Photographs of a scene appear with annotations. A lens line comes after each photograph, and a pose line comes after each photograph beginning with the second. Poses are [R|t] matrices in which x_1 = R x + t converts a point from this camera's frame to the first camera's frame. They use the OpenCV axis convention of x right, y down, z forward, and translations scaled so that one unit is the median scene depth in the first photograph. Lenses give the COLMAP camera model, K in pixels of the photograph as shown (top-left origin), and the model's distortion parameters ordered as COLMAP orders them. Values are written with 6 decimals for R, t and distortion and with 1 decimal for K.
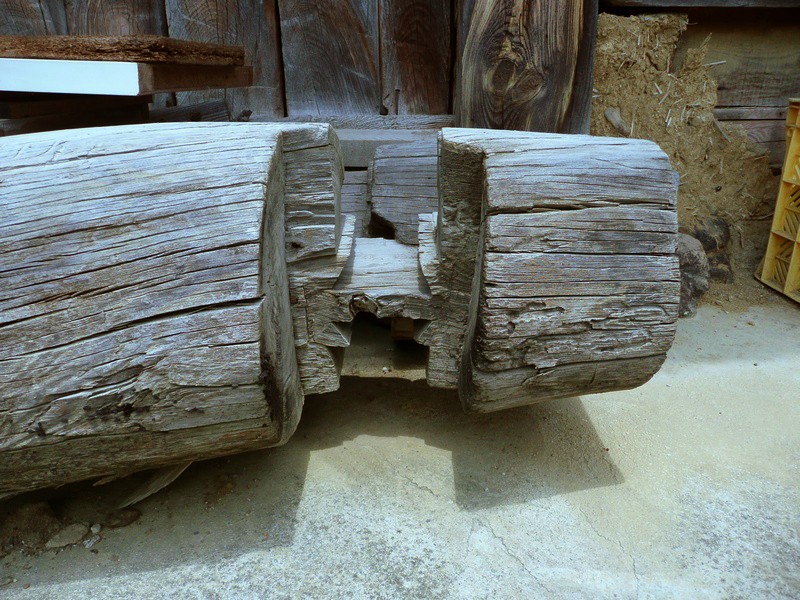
lens RADIAL K [[666.1, 0, 400.0], [0, 666.1, 300.0], [0, 0, 1]] dist [-0.035409, 0.012382]
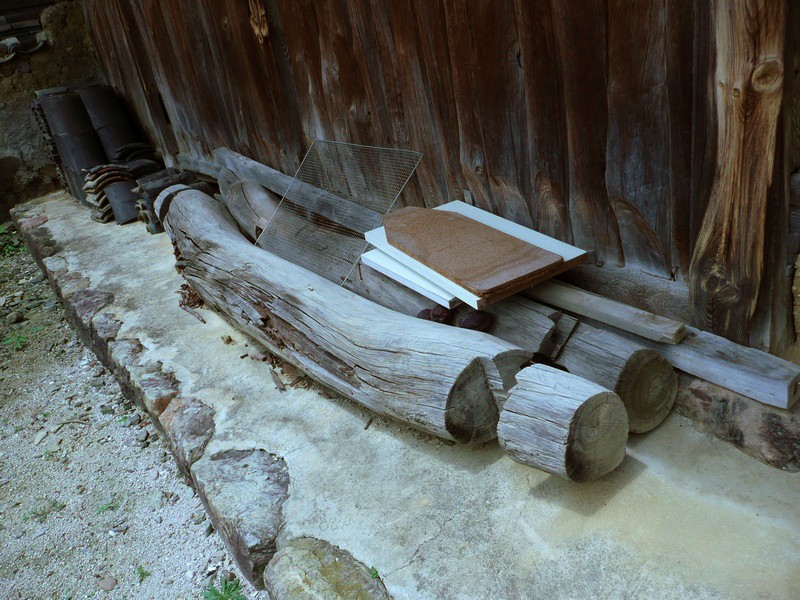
lens RADIAL K [[666.1, 0, 400.0], [0, 666.1, 300.0], [0, 0, 1]] dist [-0.035409, 0.012382]
pose [[0.544642, 0.263482, -0.796205, 1.042357], [-0.095642, 0.962687, 0.253151, -0.641701], [0.833197, -0.061726, 0.549520, -0.527159]]
